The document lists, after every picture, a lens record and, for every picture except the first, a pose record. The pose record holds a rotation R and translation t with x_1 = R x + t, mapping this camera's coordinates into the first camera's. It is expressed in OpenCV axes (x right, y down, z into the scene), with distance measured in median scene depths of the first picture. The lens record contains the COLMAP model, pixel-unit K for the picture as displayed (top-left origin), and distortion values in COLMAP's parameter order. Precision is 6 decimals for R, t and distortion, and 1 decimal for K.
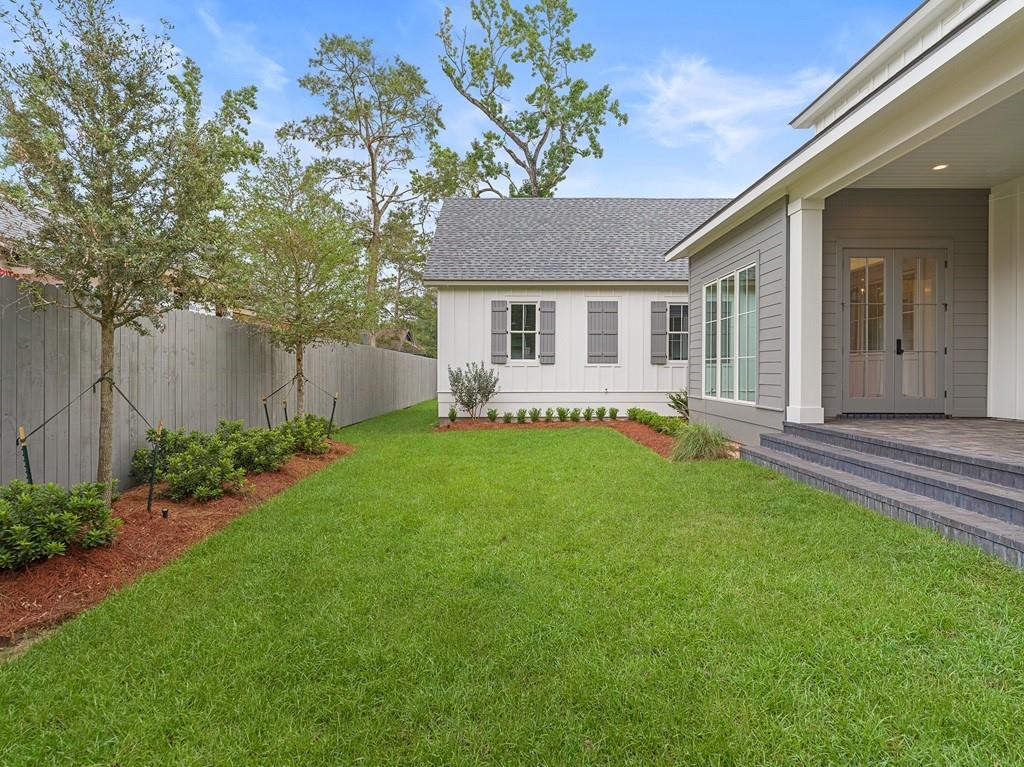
lens RADIAL K [[522.8, 0, 482.8], [0, 522.8, 369.0], [0, 0, 1]] dist [0.001241, -0.000459]
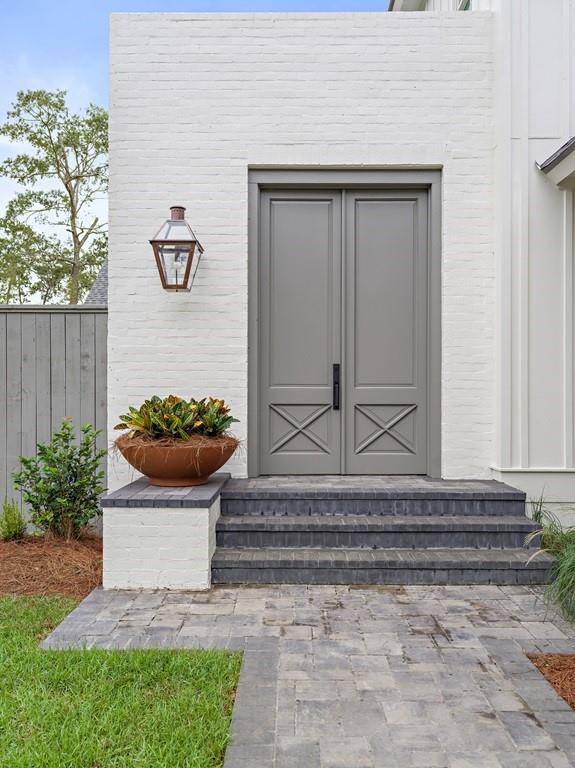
lens RADIAL K [[708.8, 0, 288.4], [0, 708.8, 384.1], [0, 0, 1]] dist [-0.010844, 0.016937]
pose [[0.999866, 0.000068, -0.016360, 0.232665], [-0.000161, 0.999984, -0.005694, -0.010766], [0.016359, 0.005696, 0.999850, -0.388819]]
